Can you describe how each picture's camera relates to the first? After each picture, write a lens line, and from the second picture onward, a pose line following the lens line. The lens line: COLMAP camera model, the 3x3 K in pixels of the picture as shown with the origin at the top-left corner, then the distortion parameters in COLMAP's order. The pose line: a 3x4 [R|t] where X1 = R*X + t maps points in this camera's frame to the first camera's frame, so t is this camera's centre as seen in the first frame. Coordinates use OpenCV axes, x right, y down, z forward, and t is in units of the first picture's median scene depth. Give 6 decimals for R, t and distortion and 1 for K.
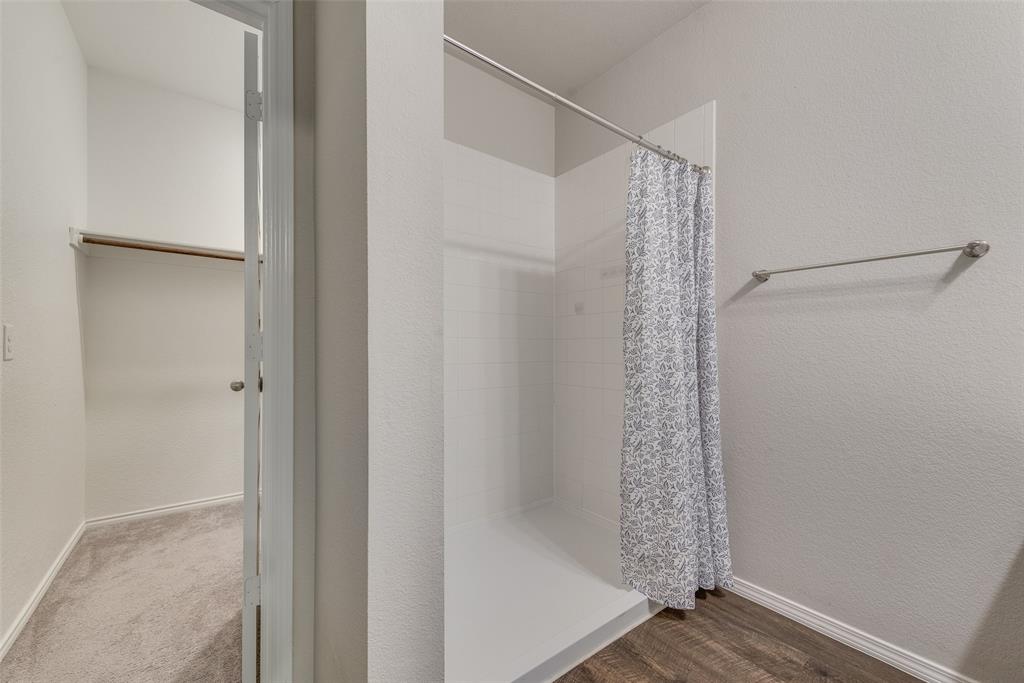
lens RADIAL K [[410.2, 0, 511.3], [0, 410.2, 346.0], [0, 0, 1]] dist [0.015185, -0.000890]
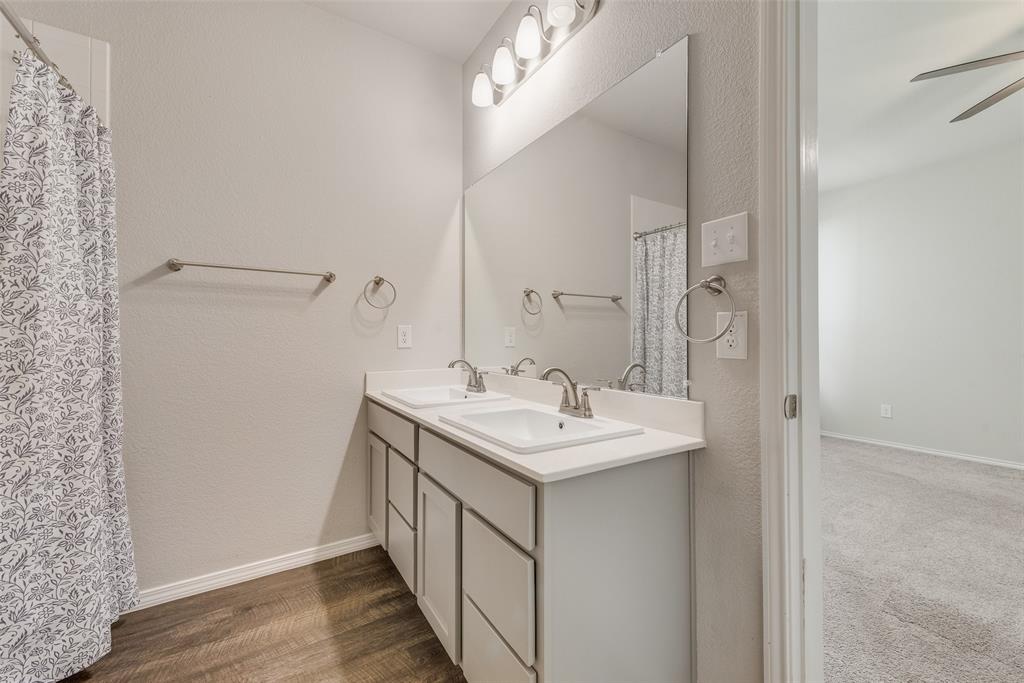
lens RADIAL K [[410.2, 0, 512.5], [0, 410.2, 338.8], [0, 0, 1]] dist [0.015185, -0.000890]
pose [[0.089535, -0.001562, 0.995982, -0.321503], [-0.004292, 0.999989, 0.001954, 0.001034], [-0.995974, -0.004450, 0.089527, 0.117773]]
